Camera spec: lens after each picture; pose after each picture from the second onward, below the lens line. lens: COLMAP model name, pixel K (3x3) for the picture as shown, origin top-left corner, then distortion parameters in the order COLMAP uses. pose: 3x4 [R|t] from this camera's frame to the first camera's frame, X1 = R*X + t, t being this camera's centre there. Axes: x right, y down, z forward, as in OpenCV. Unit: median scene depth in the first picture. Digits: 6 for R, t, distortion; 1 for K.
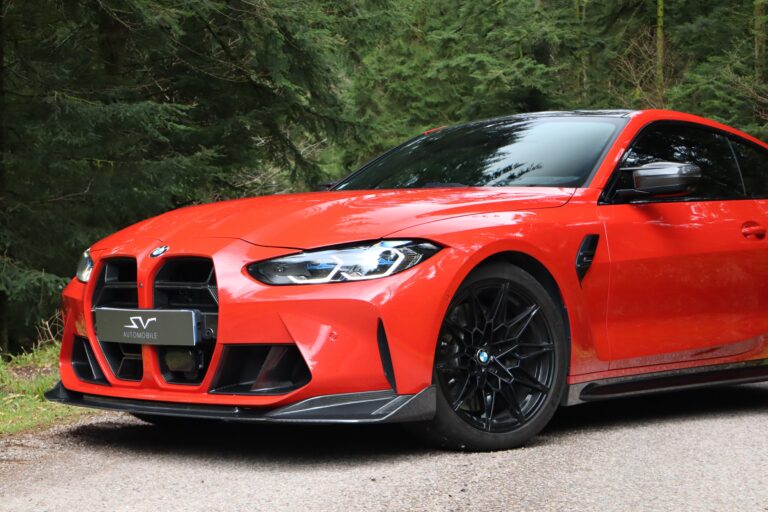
lens RADIAL K [[1502.7, 0, 388.2], [0, 1502.7, 251.6], [0, 0, 1]] dist [-0.033345, 0.000000]
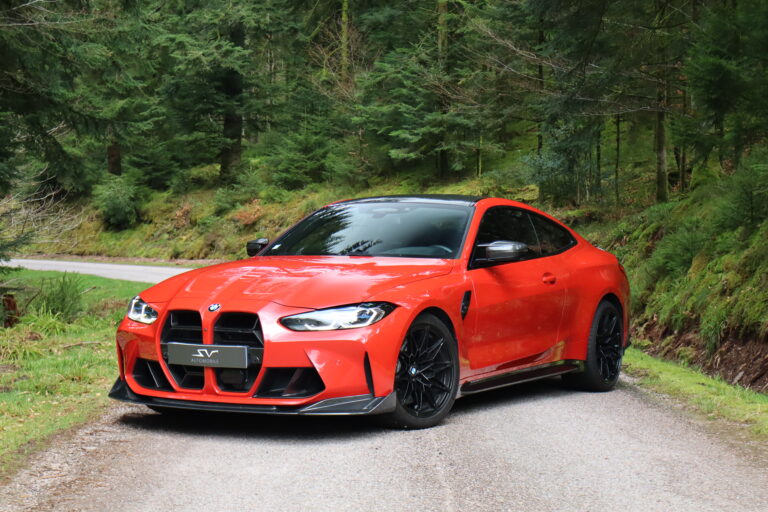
lens RADIAL K [[1502.7, 0, 388.3], [0, 1502.7, 253.3], [0, 0, 1]] dist [-0.033345, 0.000000]
pose [[0.974434, 0.003089, 0.224654, -0.329906], [-0.009634, 0.999560, 0.028041, -0.103212], [-0.224468, -0.029488, 0.974035, -0.576800]]
